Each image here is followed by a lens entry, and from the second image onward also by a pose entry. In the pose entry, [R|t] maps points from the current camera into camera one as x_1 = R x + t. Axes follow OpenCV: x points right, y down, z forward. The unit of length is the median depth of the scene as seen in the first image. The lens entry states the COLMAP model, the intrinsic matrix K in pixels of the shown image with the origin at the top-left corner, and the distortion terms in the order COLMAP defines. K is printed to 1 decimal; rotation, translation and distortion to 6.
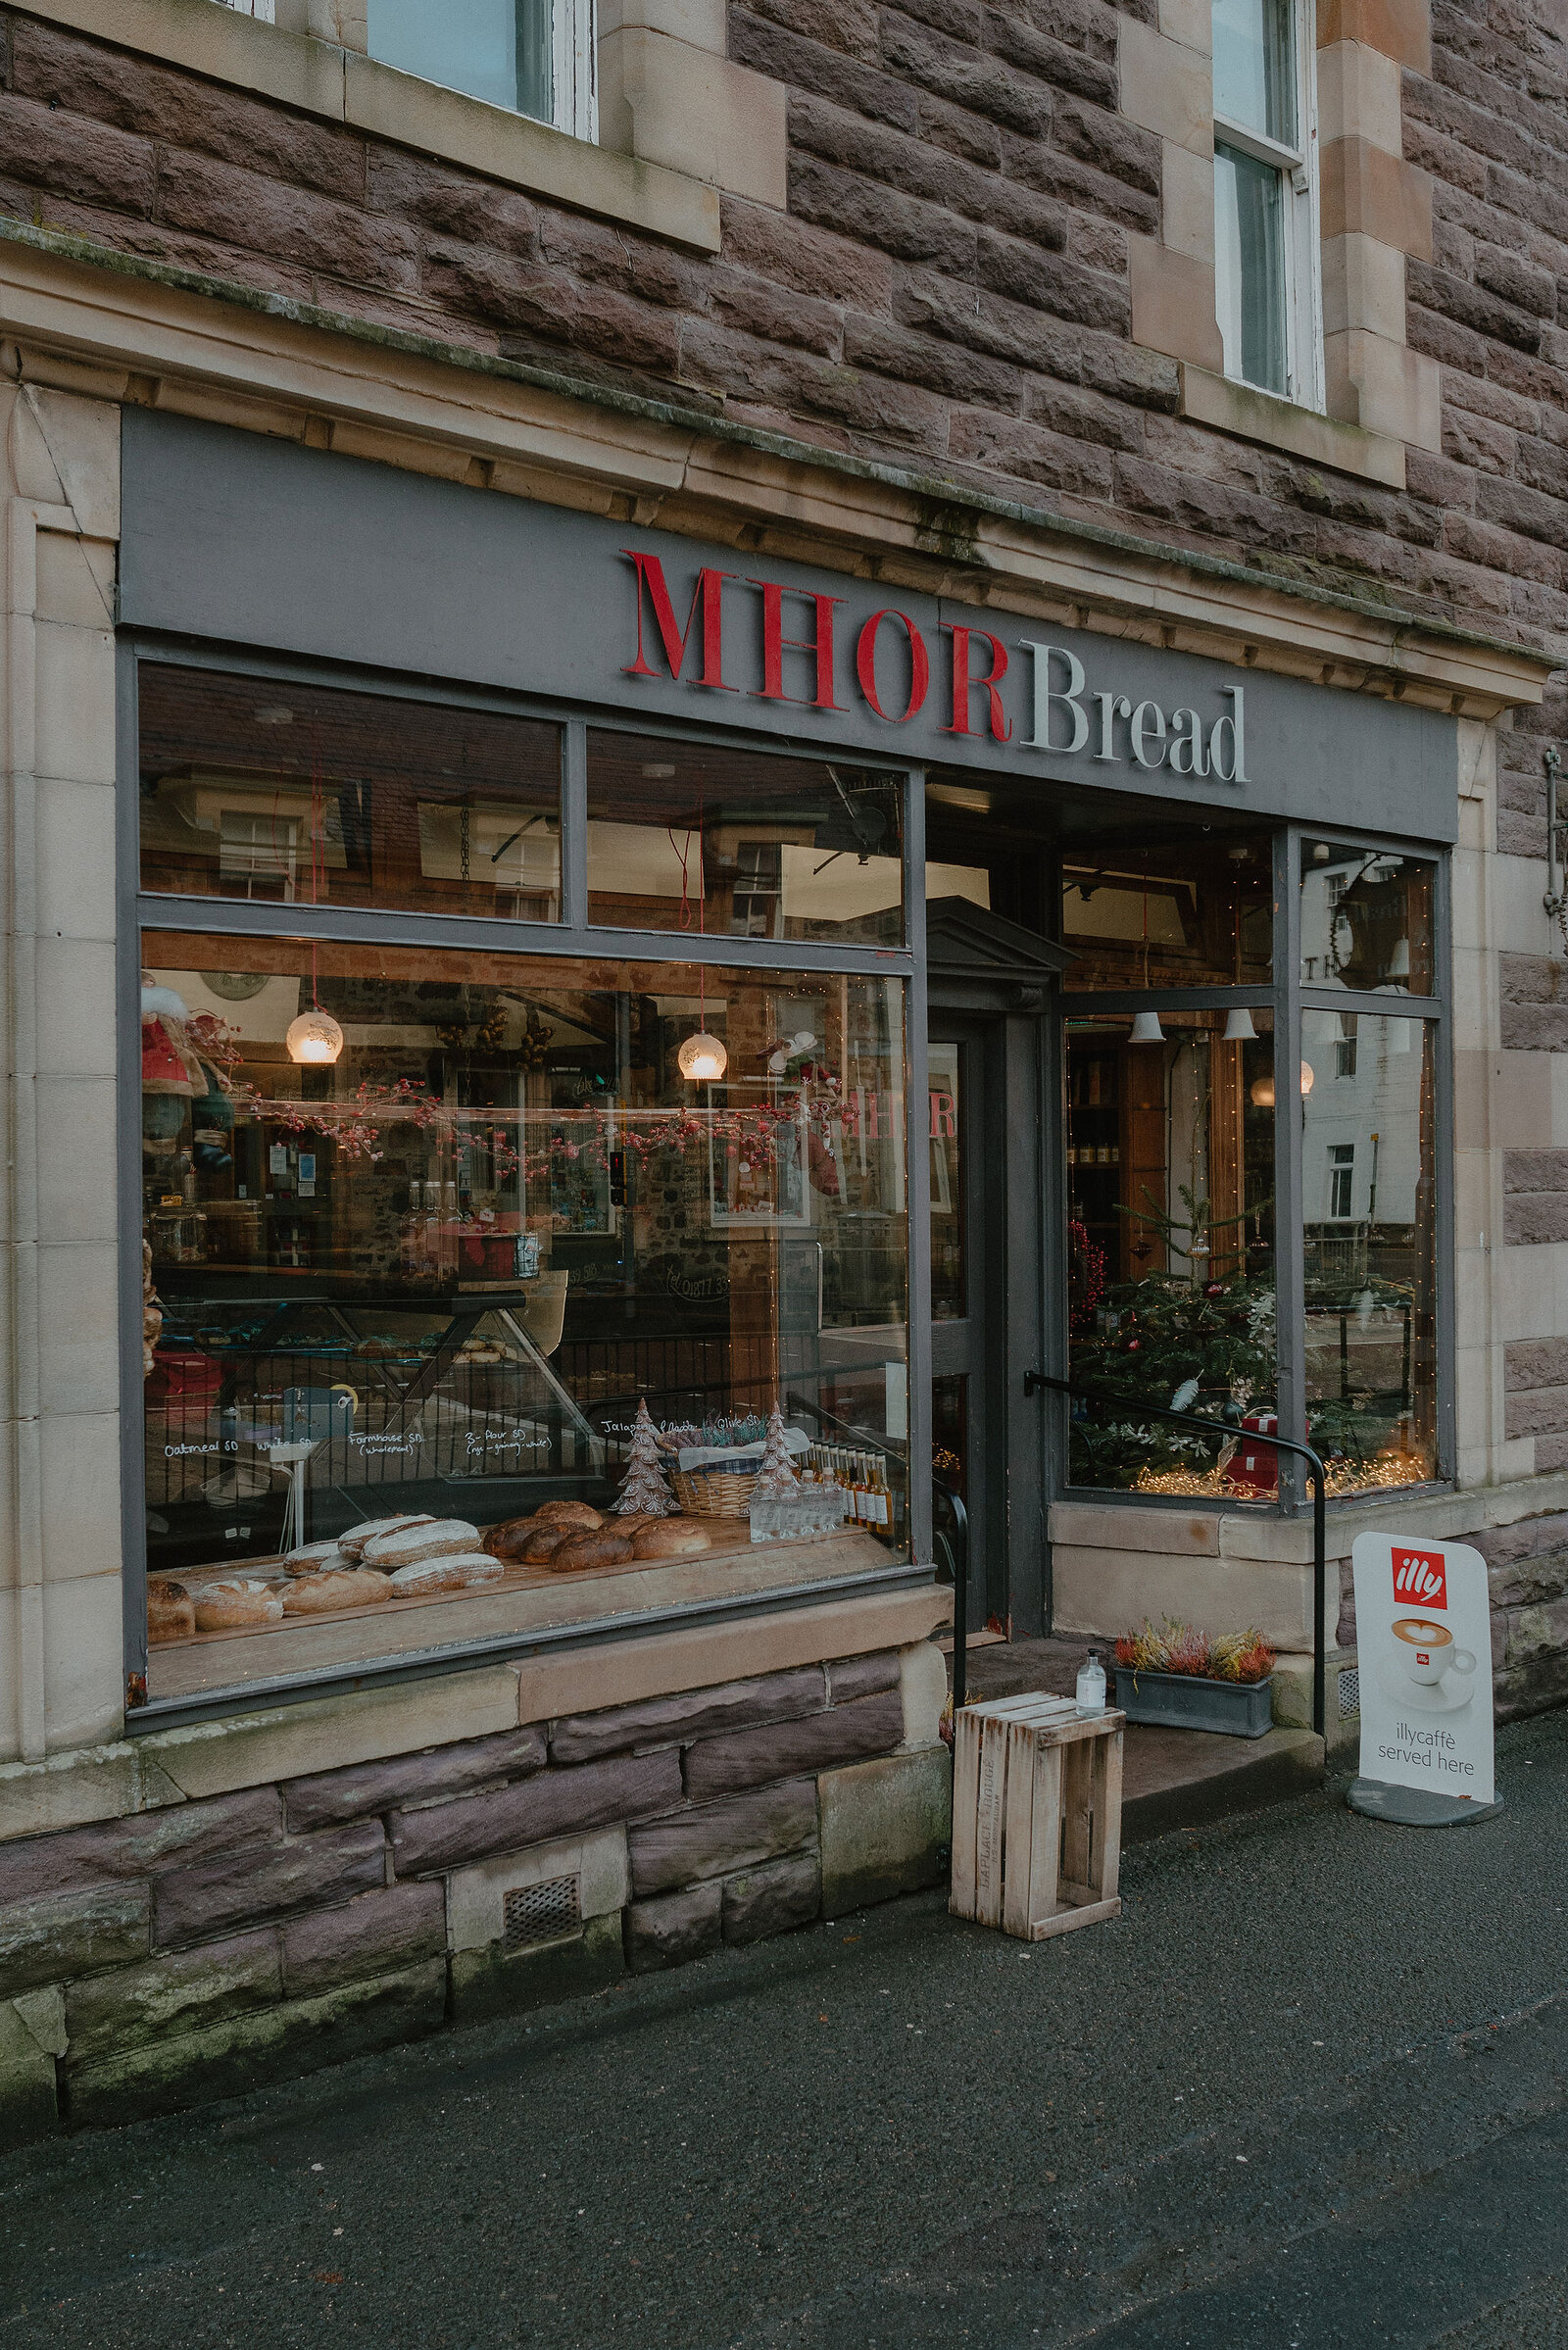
lens RADIAL K [[2367.6, 0, 814.3], [0, 2367.6, 1114.6], [0, 0, 1]] dist [-0.028158, 0.033791]
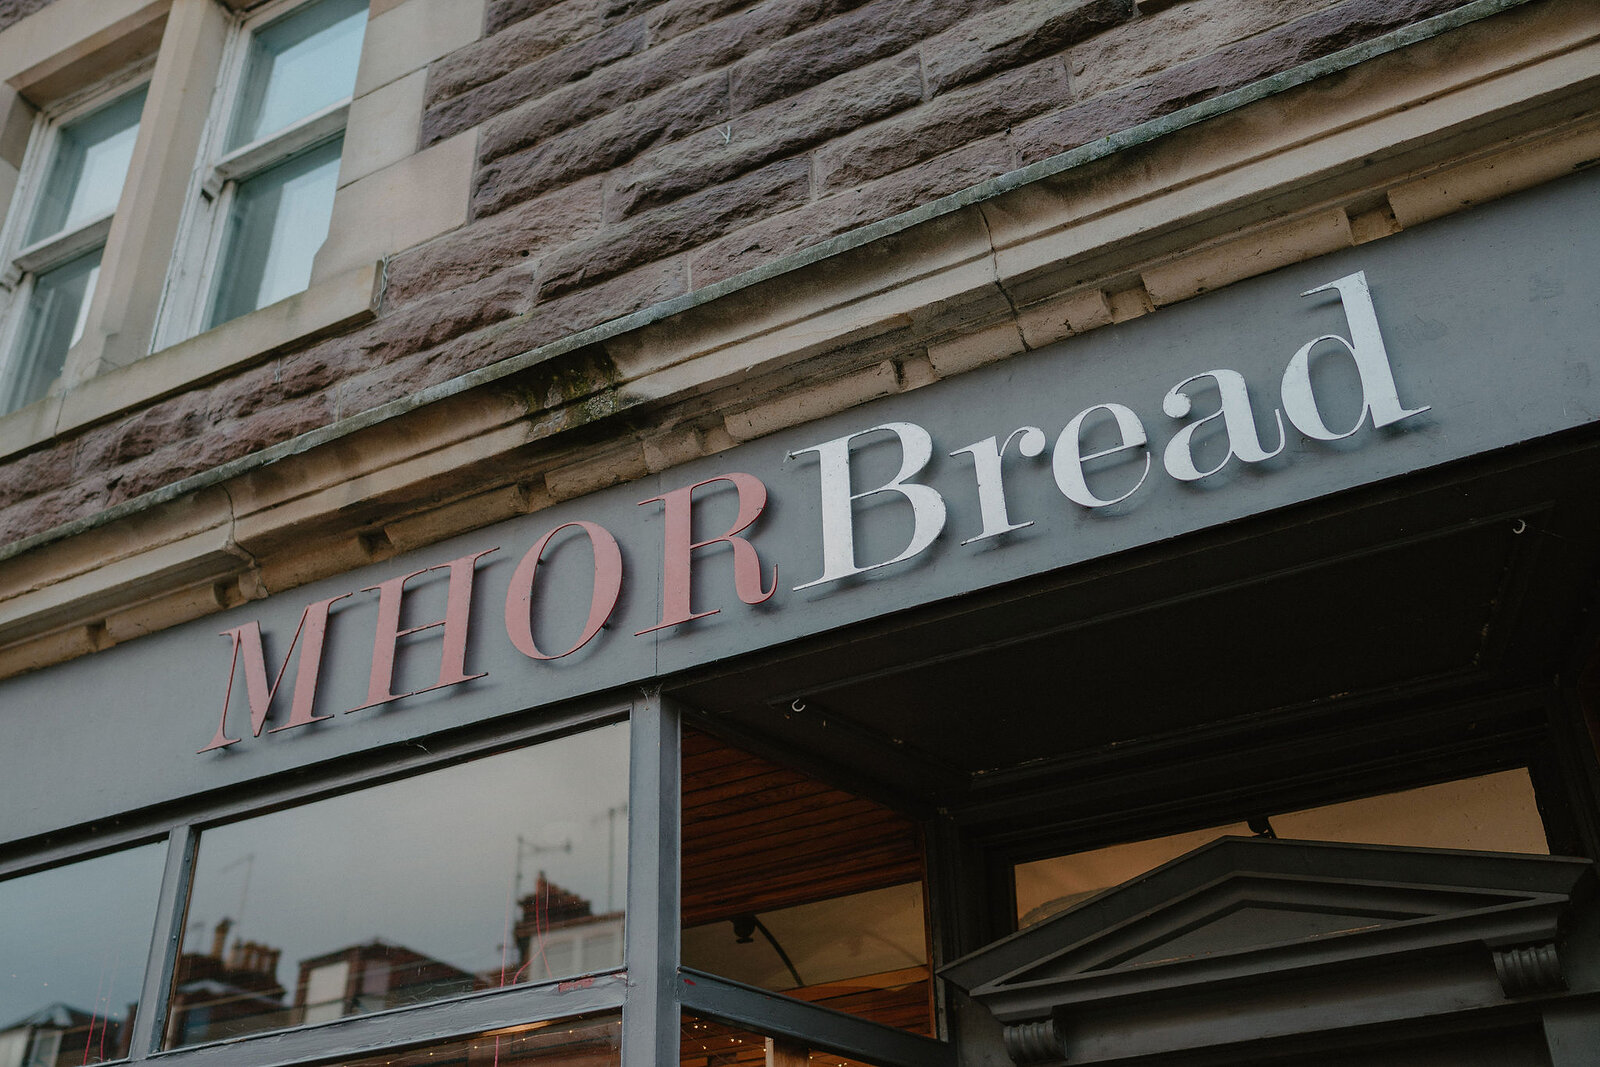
lens RADIAL K [[1612.0, 0, 800.0], [0, 1612.0, 533.5], [0, 0, 1]] dist [-0.028158, 0.033791]
pose [[0.315615, -0.497207, -0.808191, 0.435286], [0.036506, 0.857457, -0.513259, 0.051312], [0.948185, 0.132488, 0.288777, 0.854984]]
